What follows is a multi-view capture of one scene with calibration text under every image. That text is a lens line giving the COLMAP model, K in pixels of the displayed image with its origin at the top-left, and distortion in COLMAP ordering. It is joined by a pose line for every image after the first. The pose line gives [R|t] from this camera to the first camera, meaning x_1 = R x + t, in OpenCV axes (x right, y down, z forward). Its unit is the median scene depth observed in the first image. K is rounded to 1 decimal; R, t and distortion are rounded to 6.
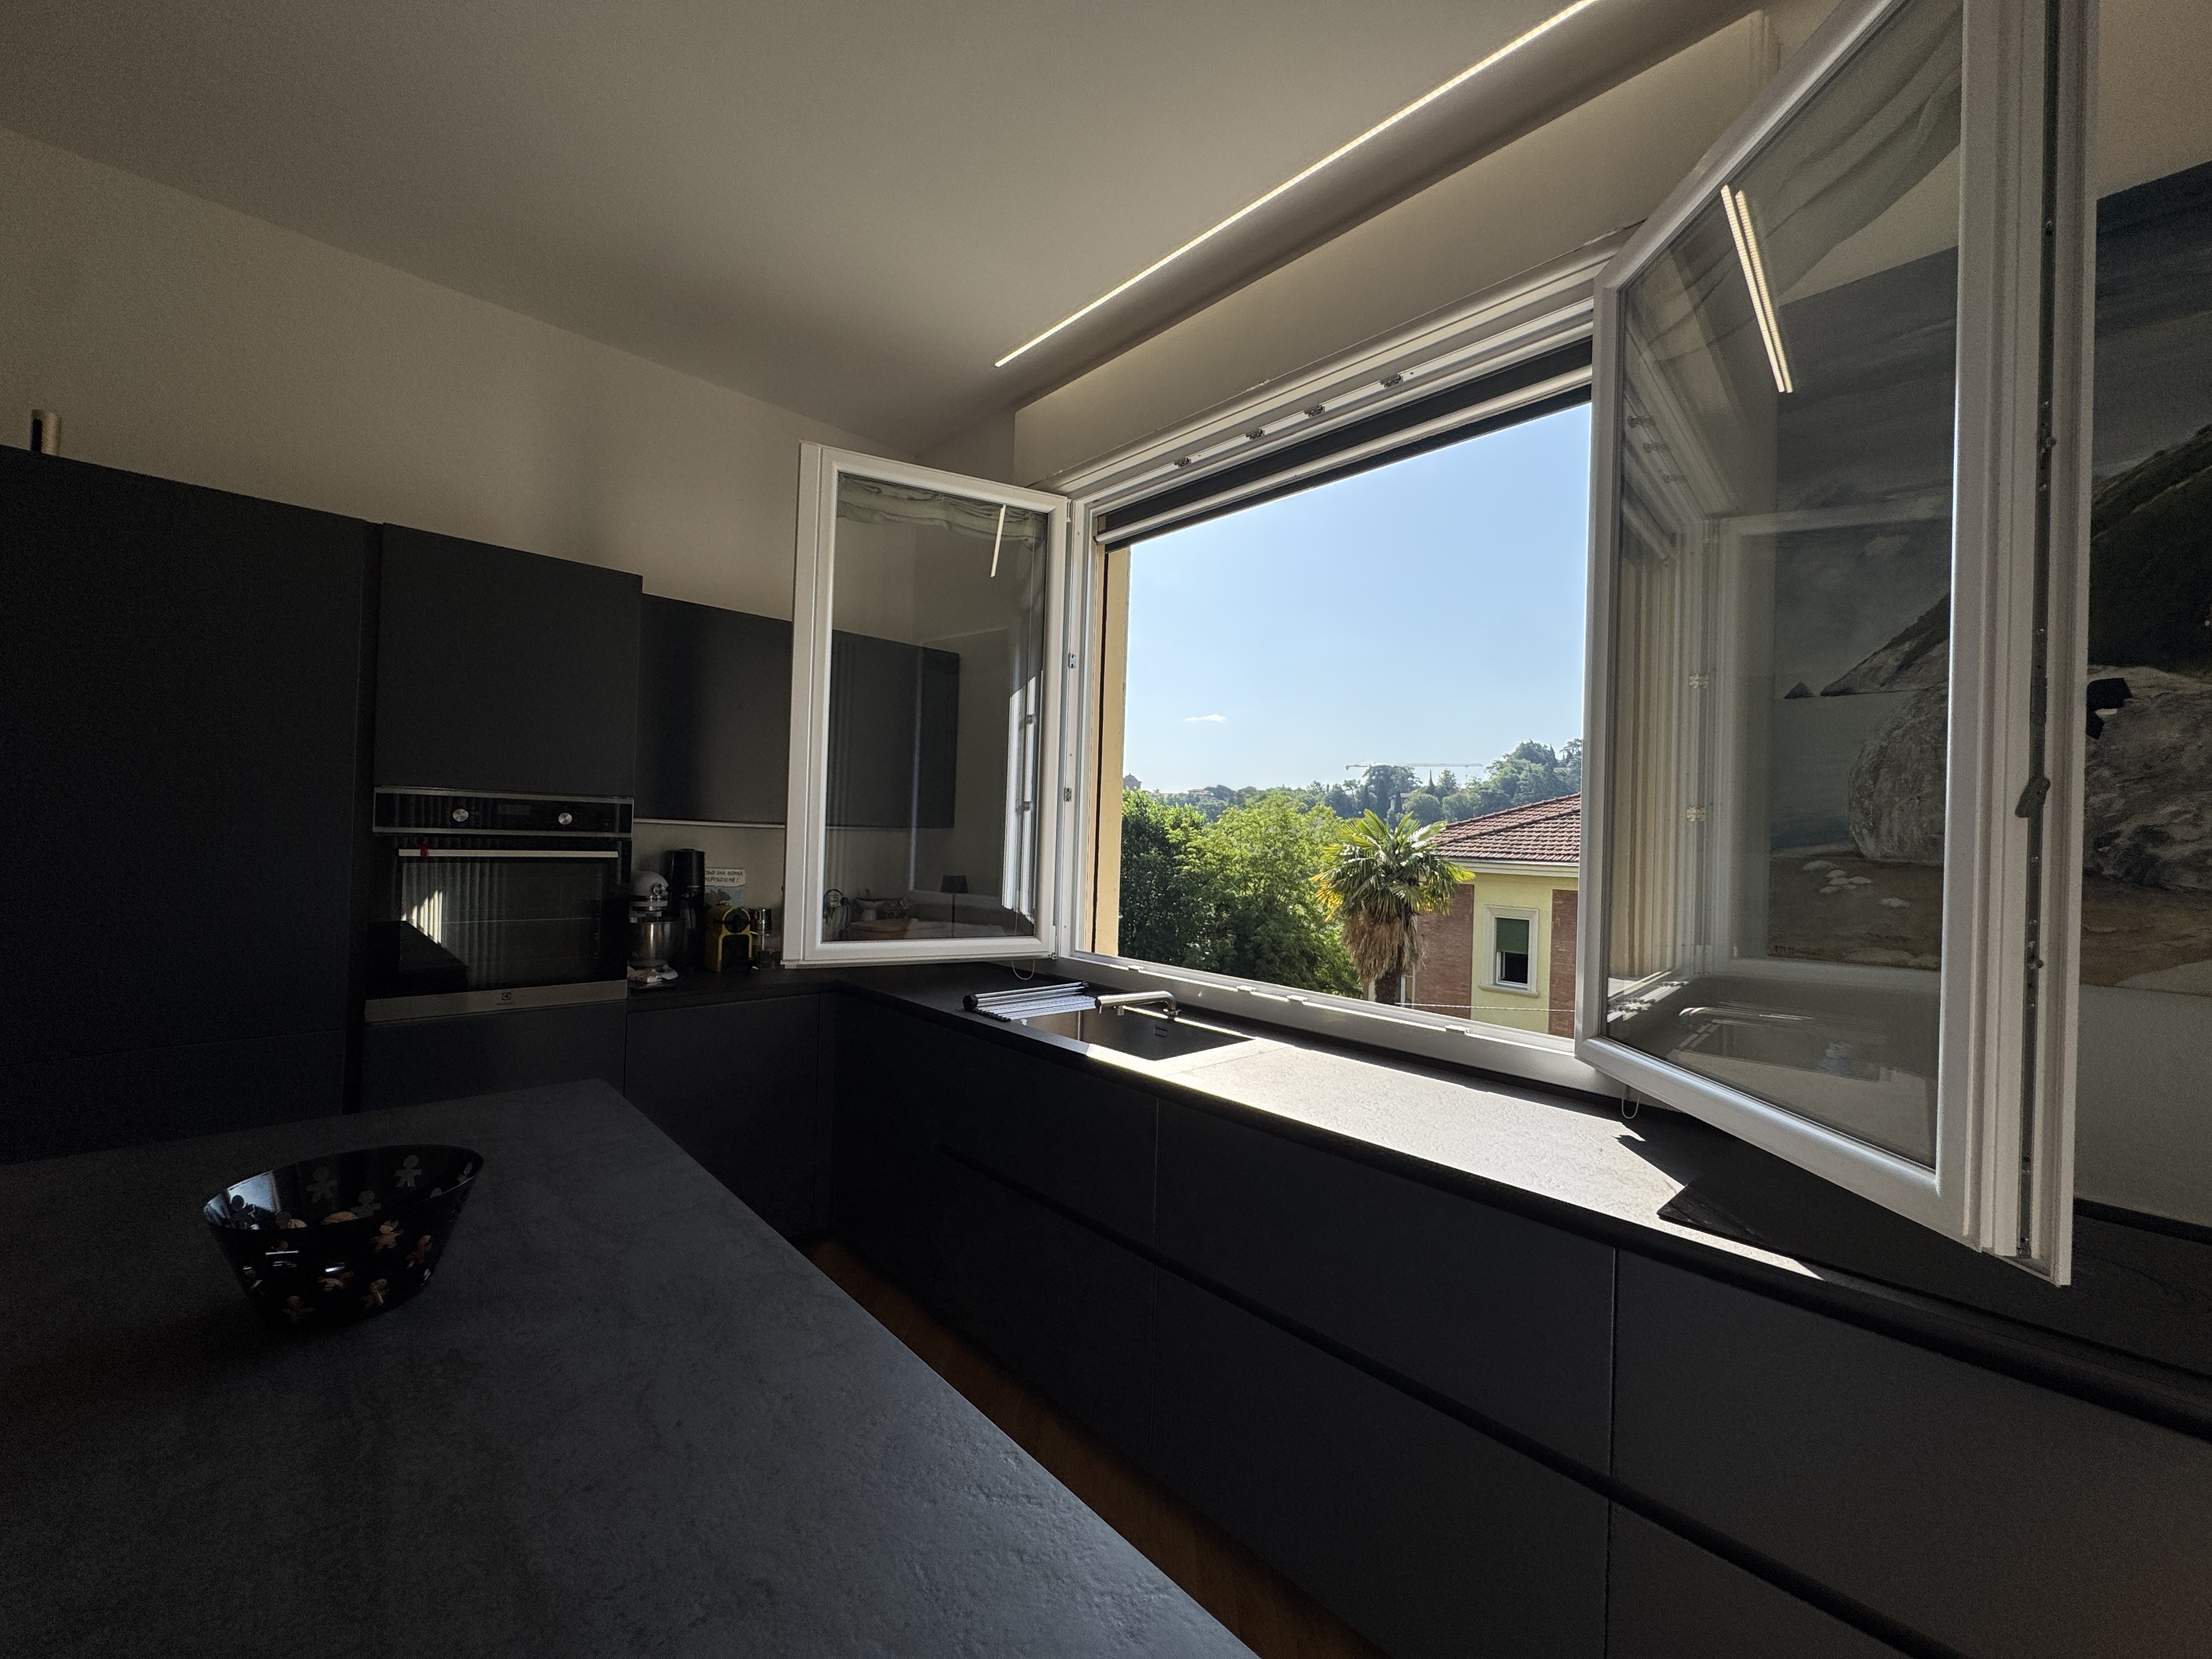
lens RADIAL K [[891.9, 0, 1104.4], [0, 891.9, 826.2], [0, 0, 1]] dist [-0.001372, 0.000789]
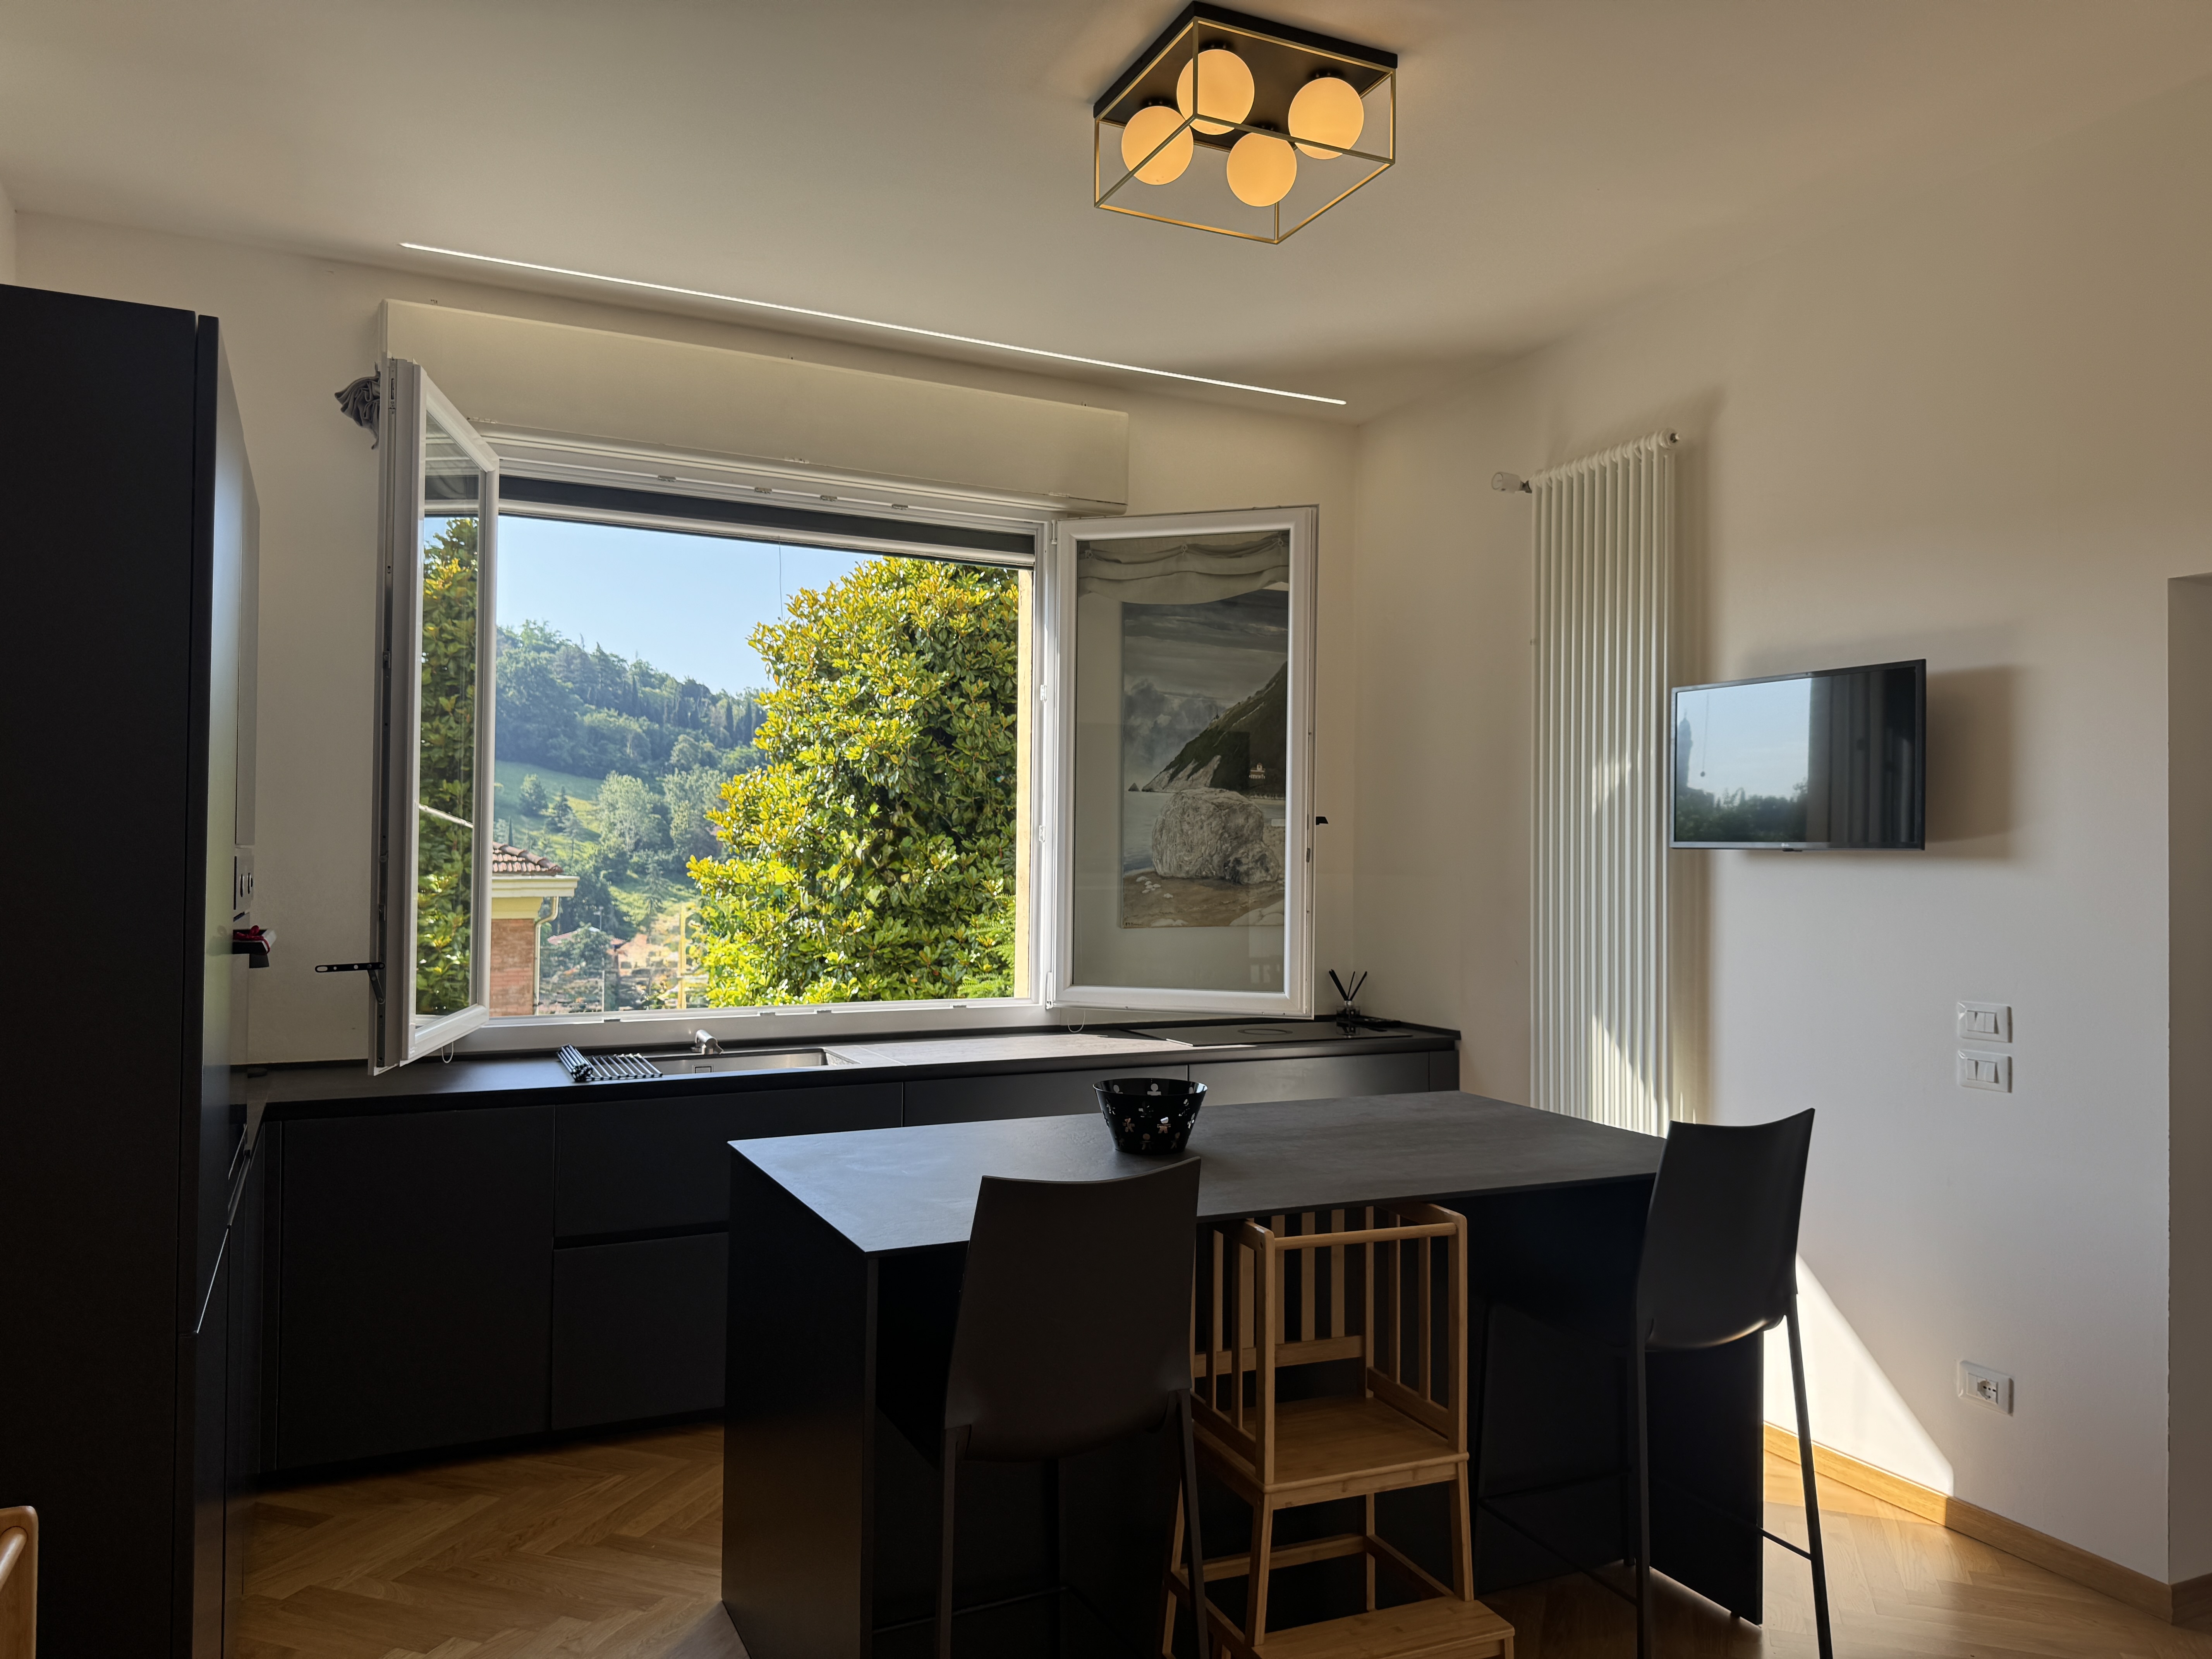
lens RADIAL K [[1546.2, 0, 1089.3], [0, 1546.2, 871.0], [0, 0, 1]] dist [0.037307, -0.040024]
pose [[0.301431, -0.037748, 0.952740, -1.255152], [-0.008938, 0.999060, 0.042411, -0.059346], [-0.953446, -0.021300, 0.300811, 0.051052]]
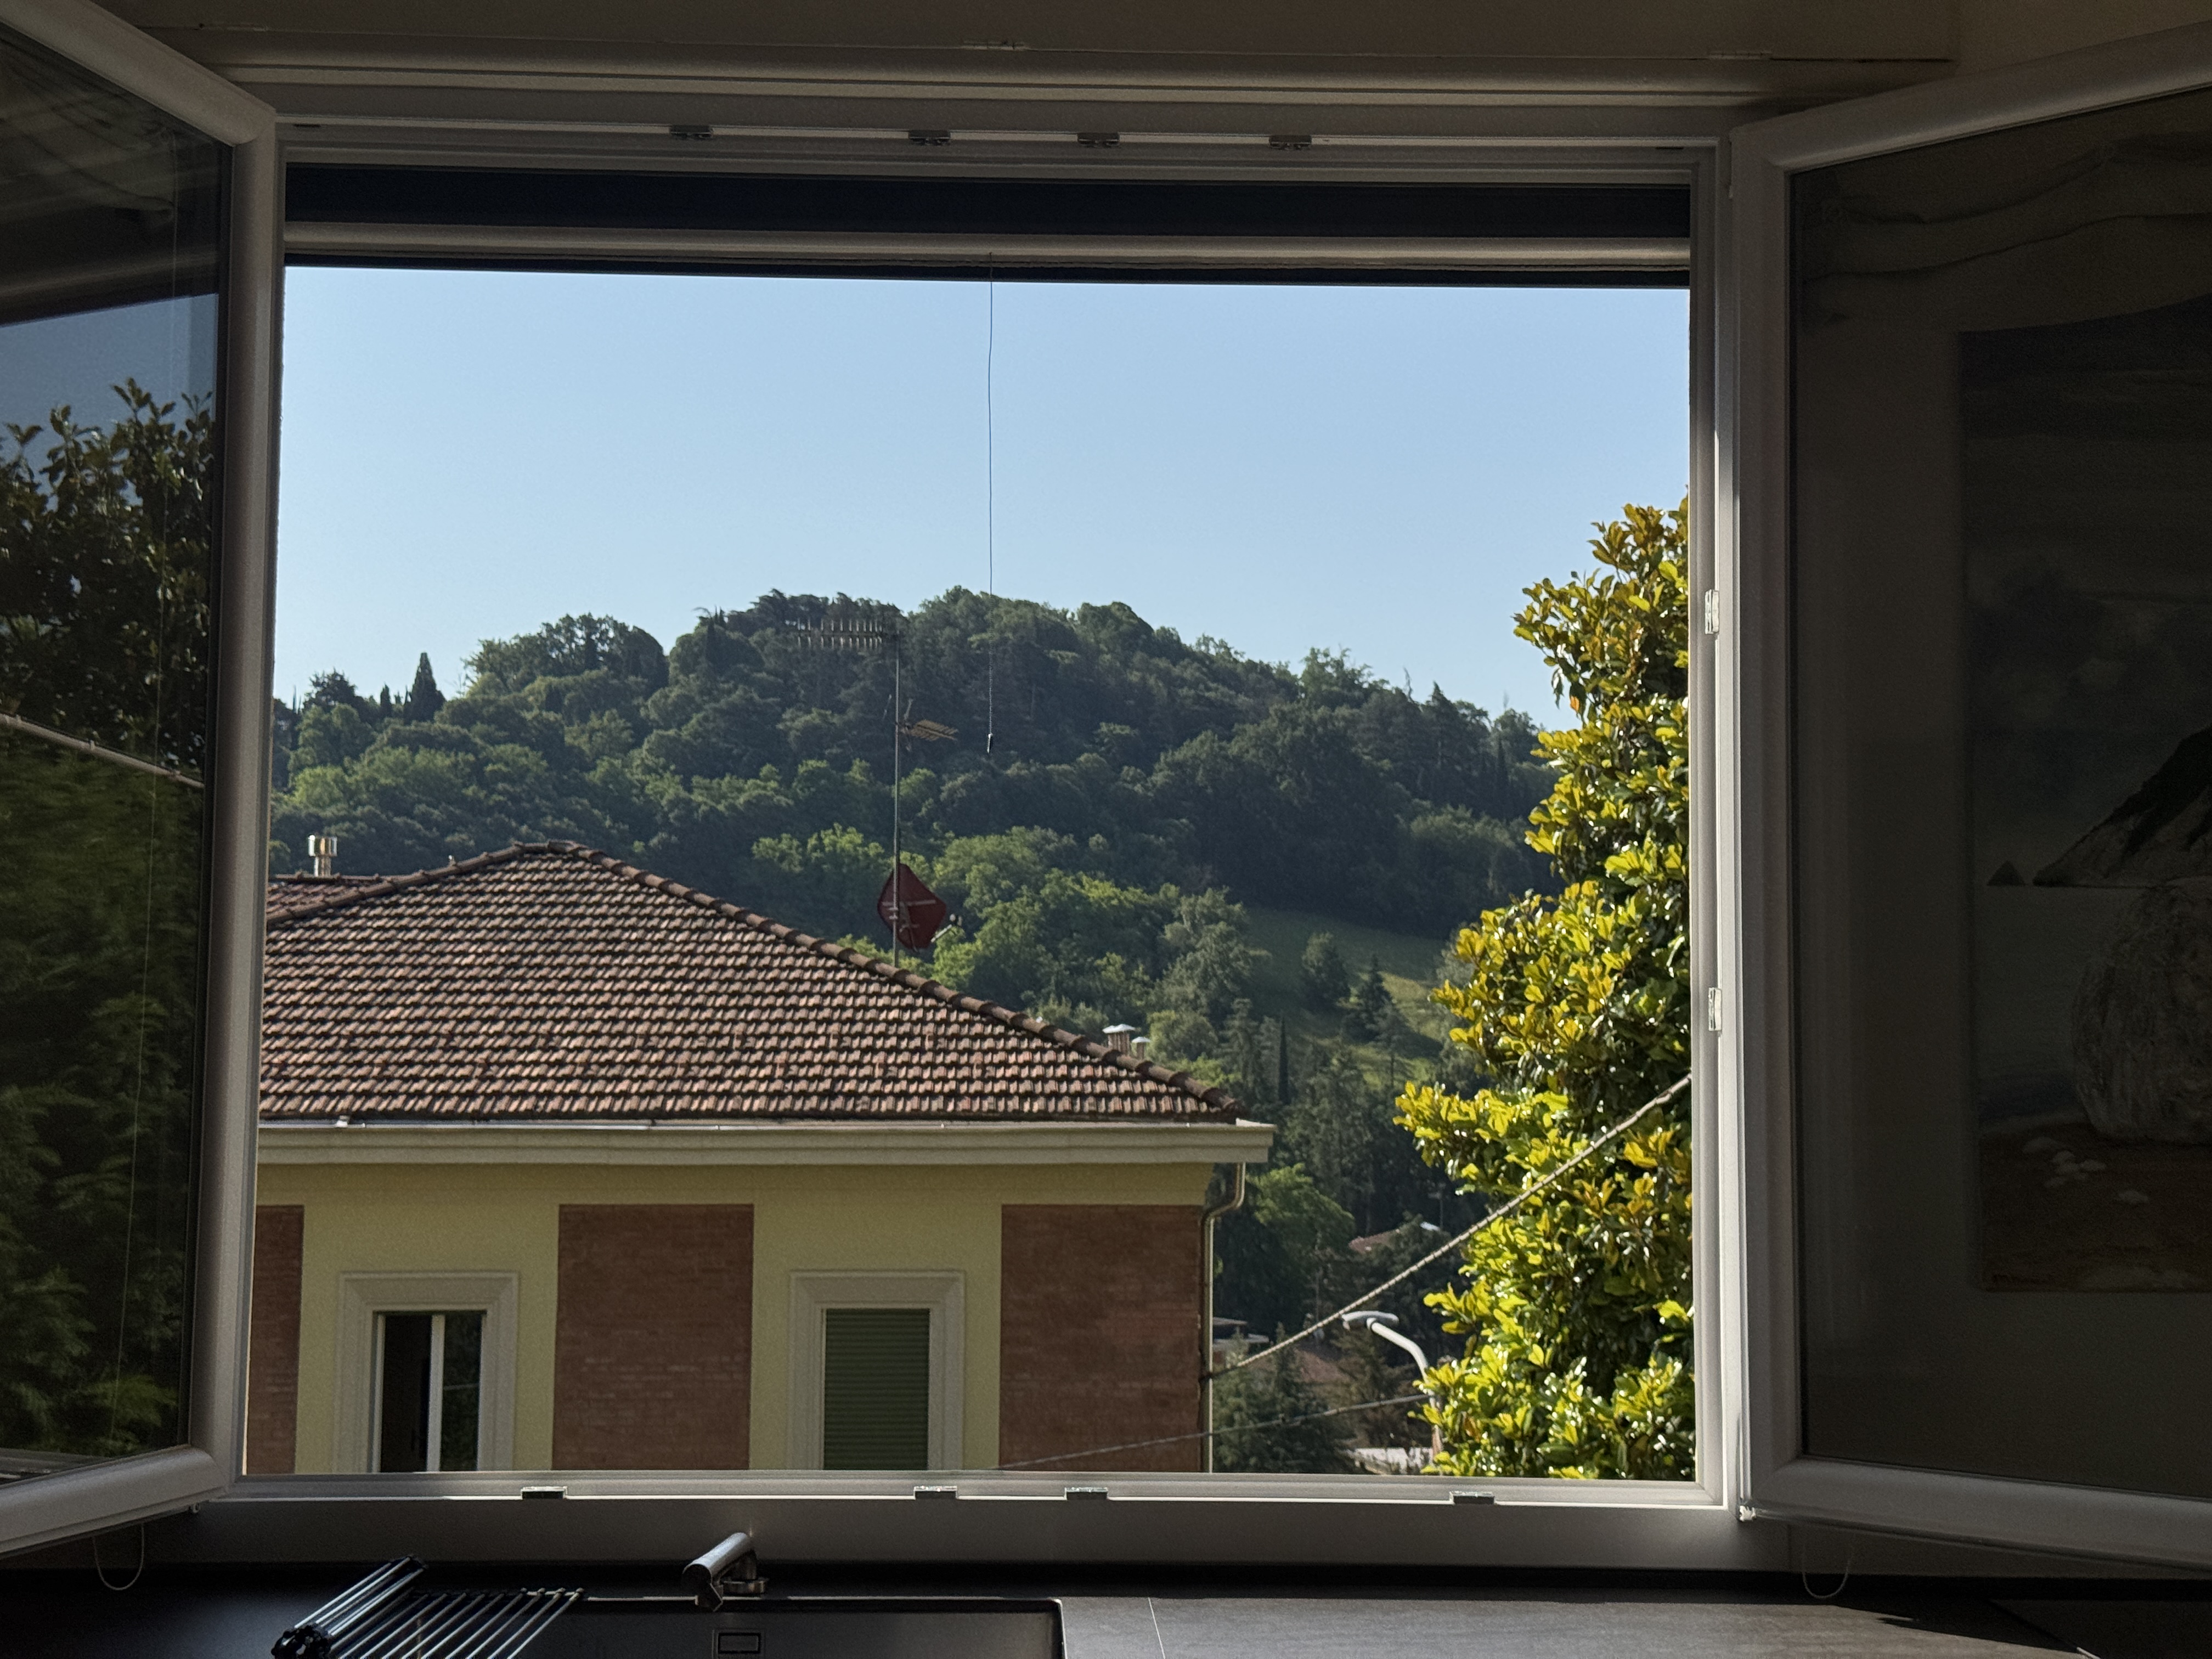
lens RADIAL K [[3058.9, 0, 1041.2], [0, 3058.9, 845.0], [0, 0, 1]] dist [0.088181, 0.000000]
pose [[0.675509, 0.029294, 0.736769, -0.707145], [0.005390, 0.998988, -0.044662, -0.040343], [-0.737332, 0.034141, 0.674667, 0.002537]]
